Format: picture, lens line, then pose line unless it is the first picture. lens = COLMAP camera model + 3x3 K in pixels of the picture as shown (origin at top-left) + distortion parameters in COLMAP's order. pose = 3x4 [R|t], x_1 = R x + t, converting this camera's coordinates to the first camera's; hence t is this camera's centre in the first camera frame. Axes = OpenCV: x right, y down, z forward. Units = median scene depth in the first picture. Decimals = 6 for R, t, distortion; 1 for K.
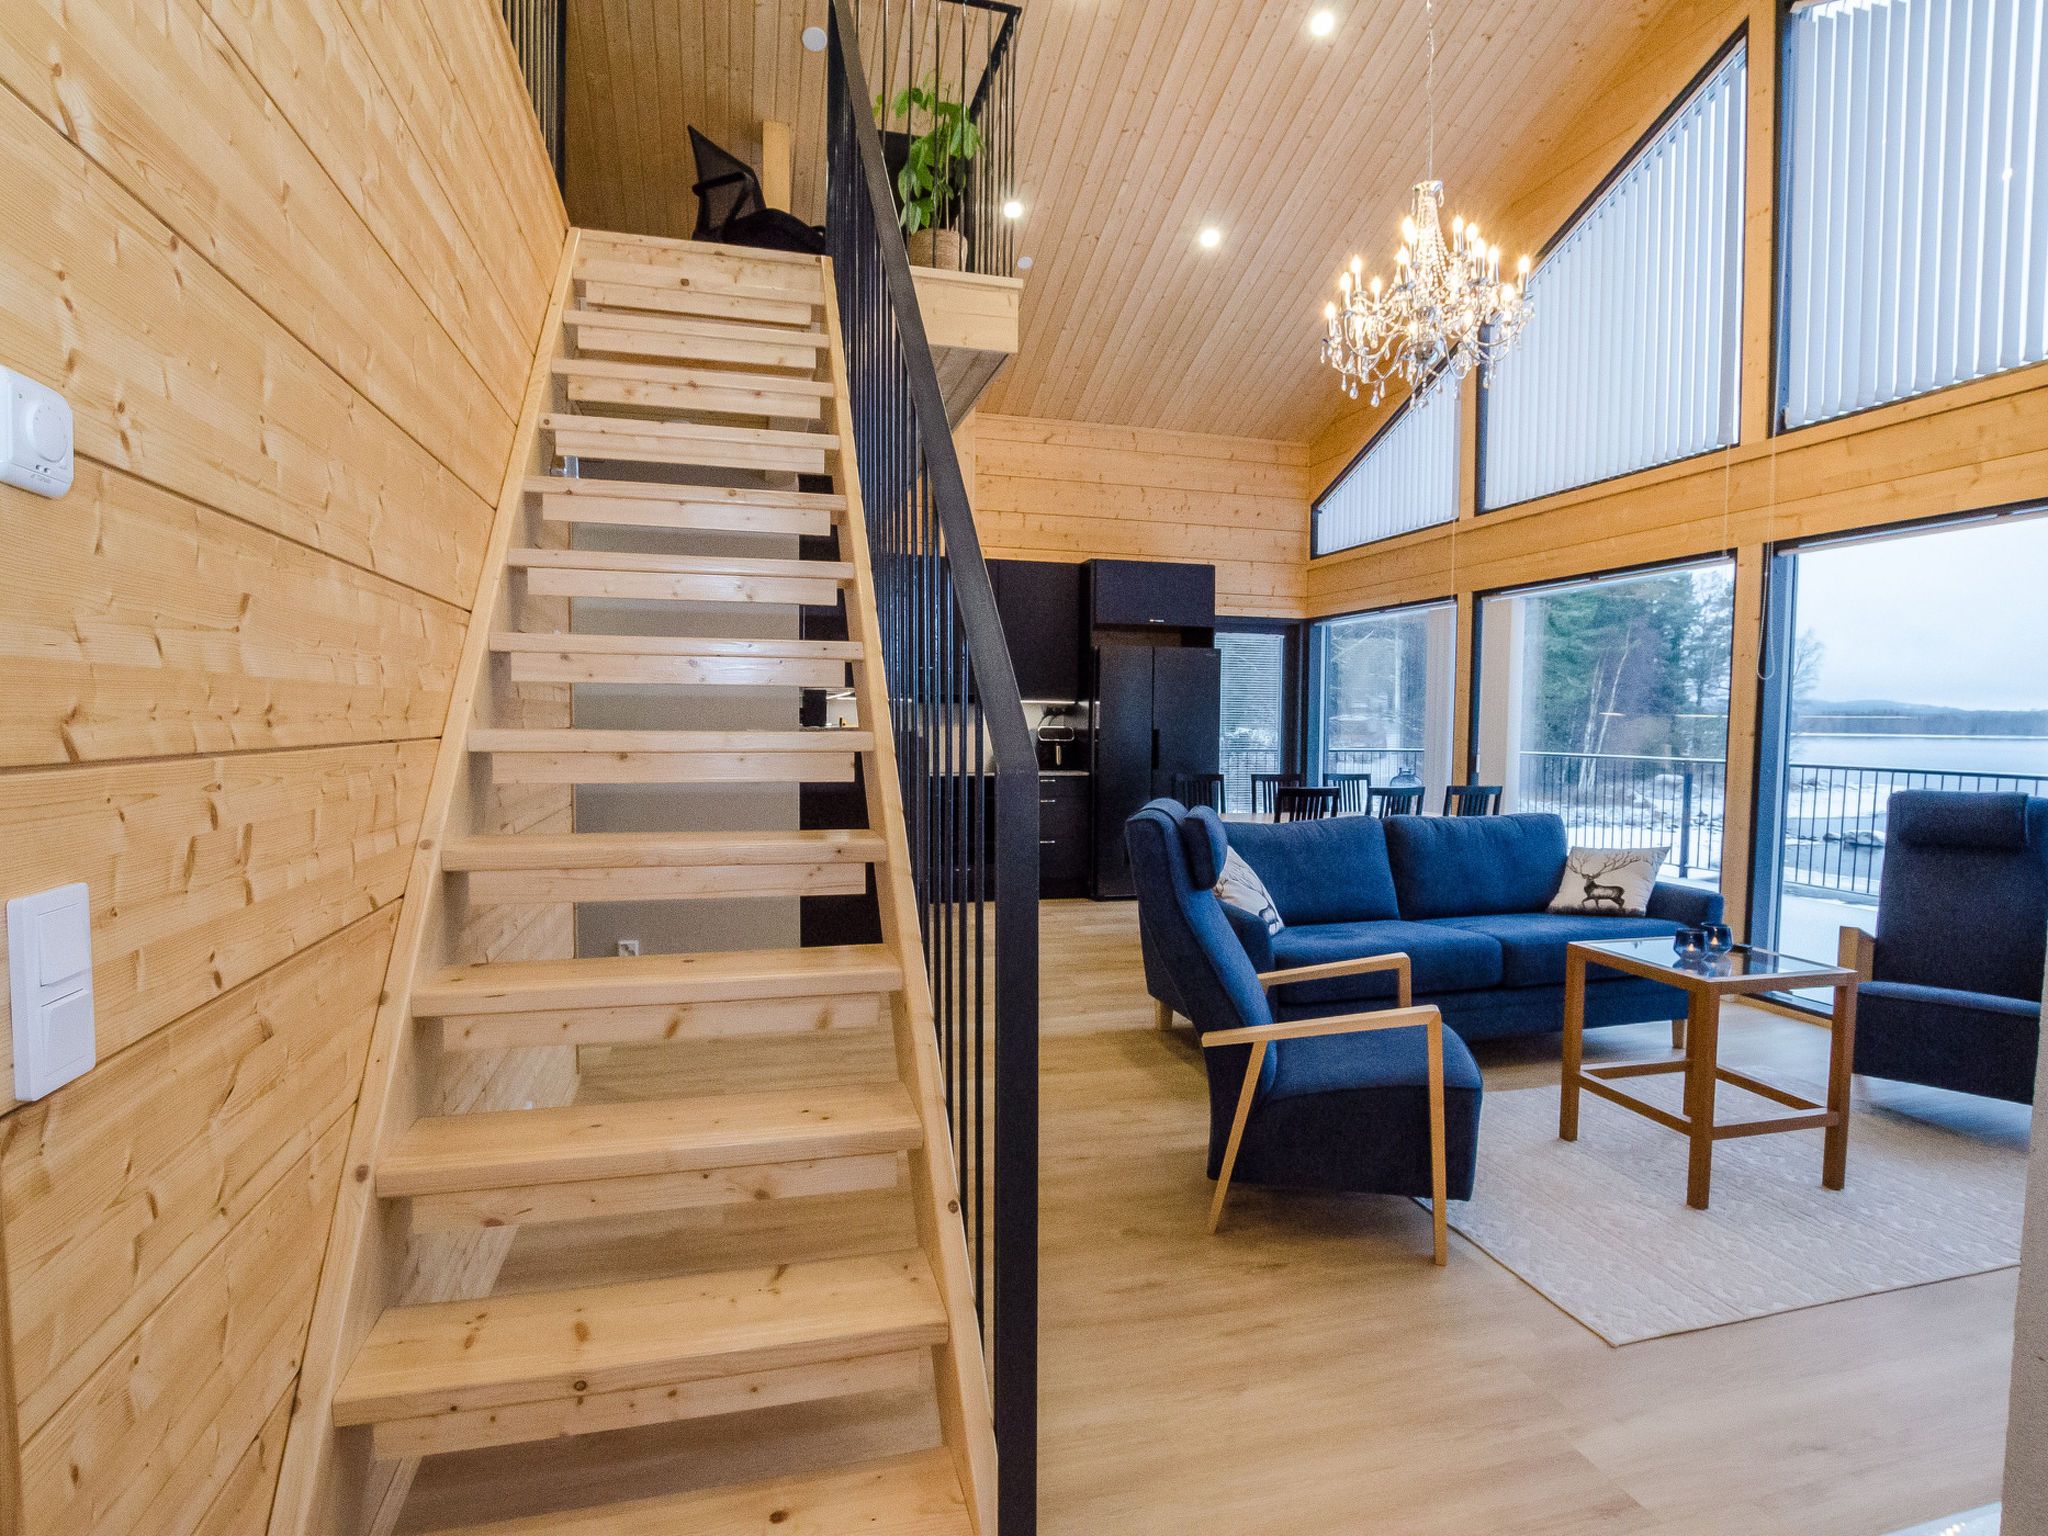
lens RADIAL K [[1076.9, 0, 1026.6], [0, 1076.9, 776.1], [0, 0, 1]] dist [-0.034810, 0.006435]
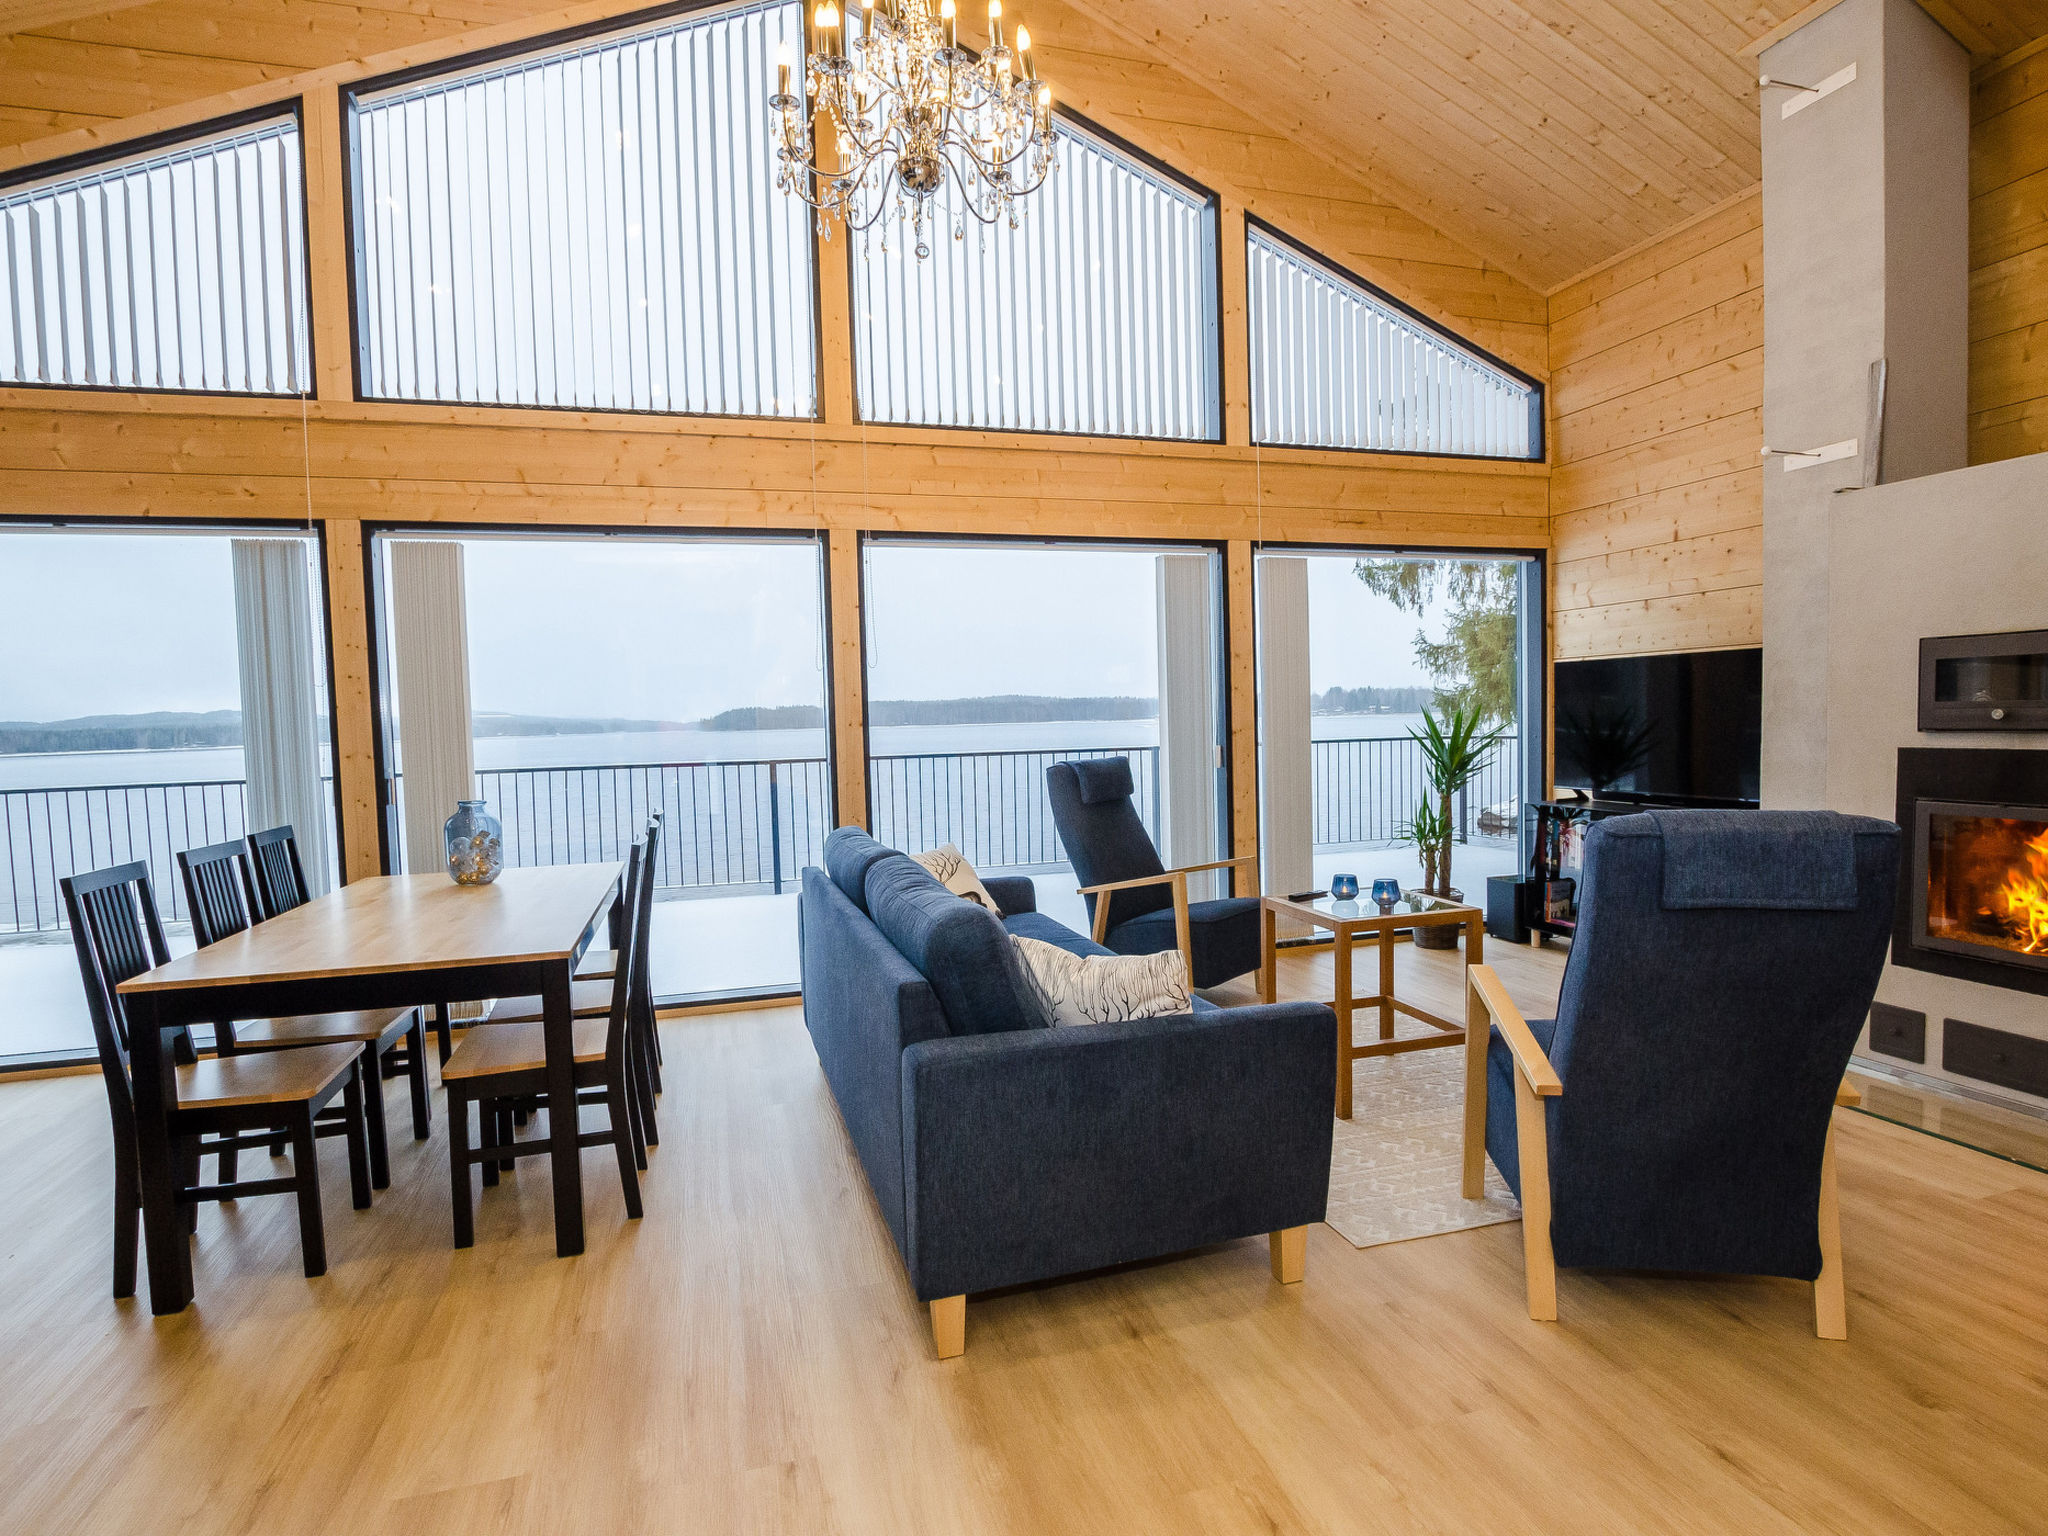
lens RADIAL K [[1038.6, 0, 1037.2], [0, 1038.6, 772.9], [0, 0, 1]] dist [-0.044538, 0.000099]
pose [[-0.031563, -0.054564, 0.998011, -0.291426], [0.073987, 0.995642, 0.056774, -0.039423], [-0.996760, 0.075631, -0.027389, 0.897831]]
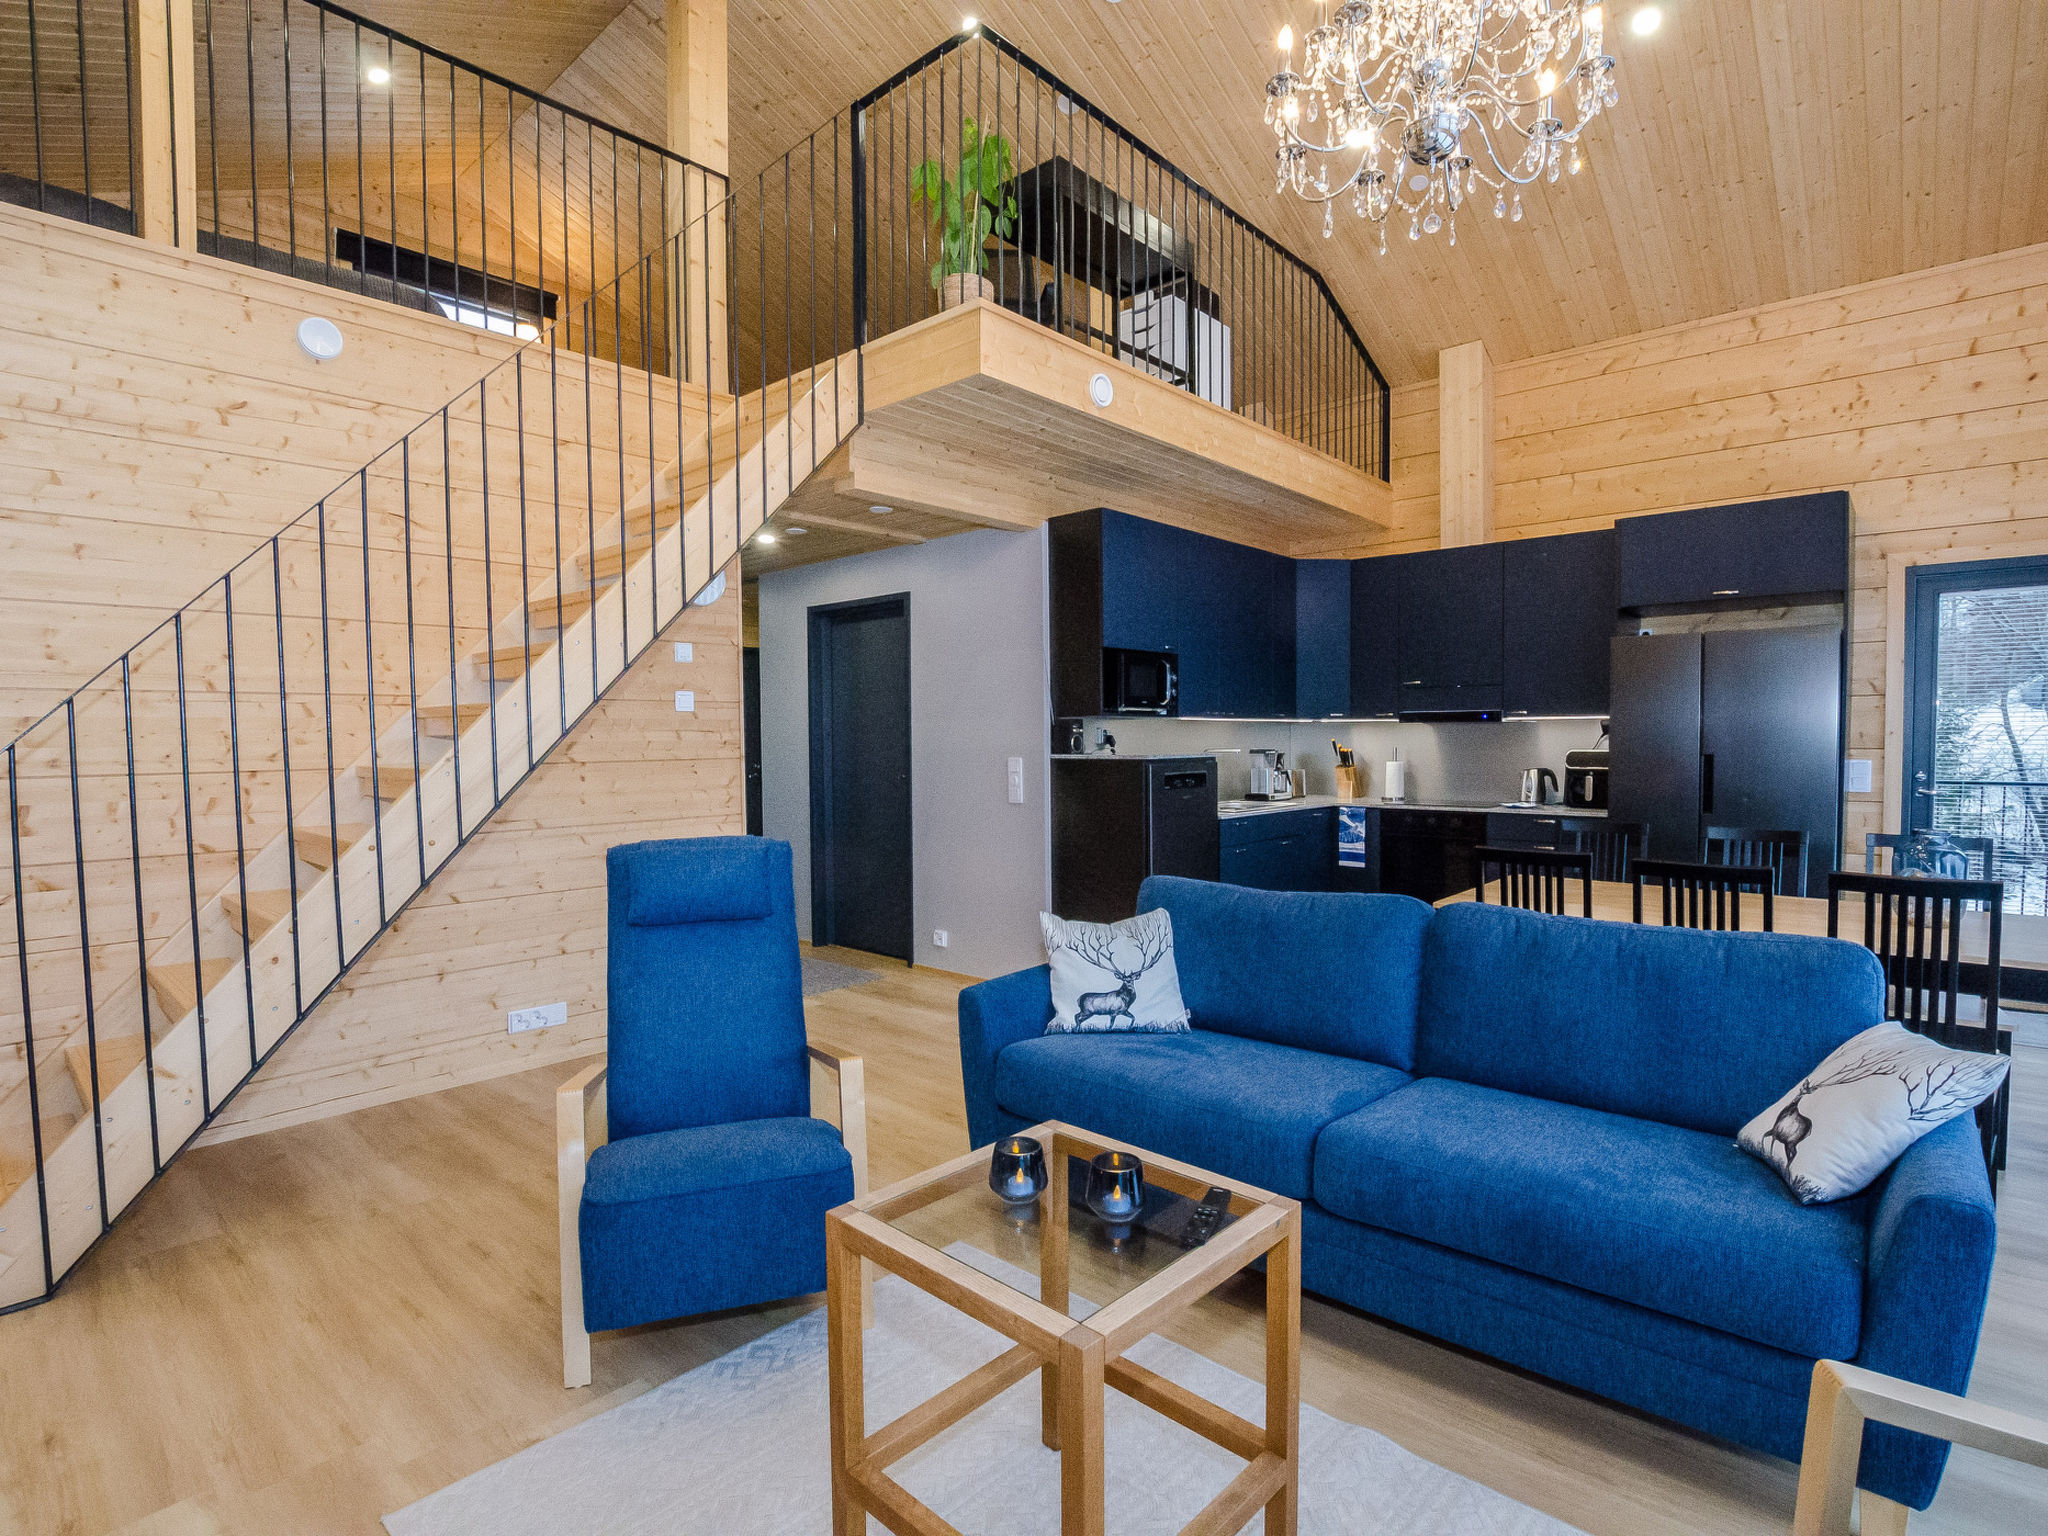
lens RADIAL K [[1024.0, 0, 1014.1], [0, 1024.0, 779.6], [0, 0, 1]] dist [-0.031186, 0.000518]
pose [[0.528378, 0.026708, -0.848589, 0.677981], [-0.030352, 0.999460, 0.012558, -0.032499], [0.848467, 0.019121, 0.528903, 0.461052]]
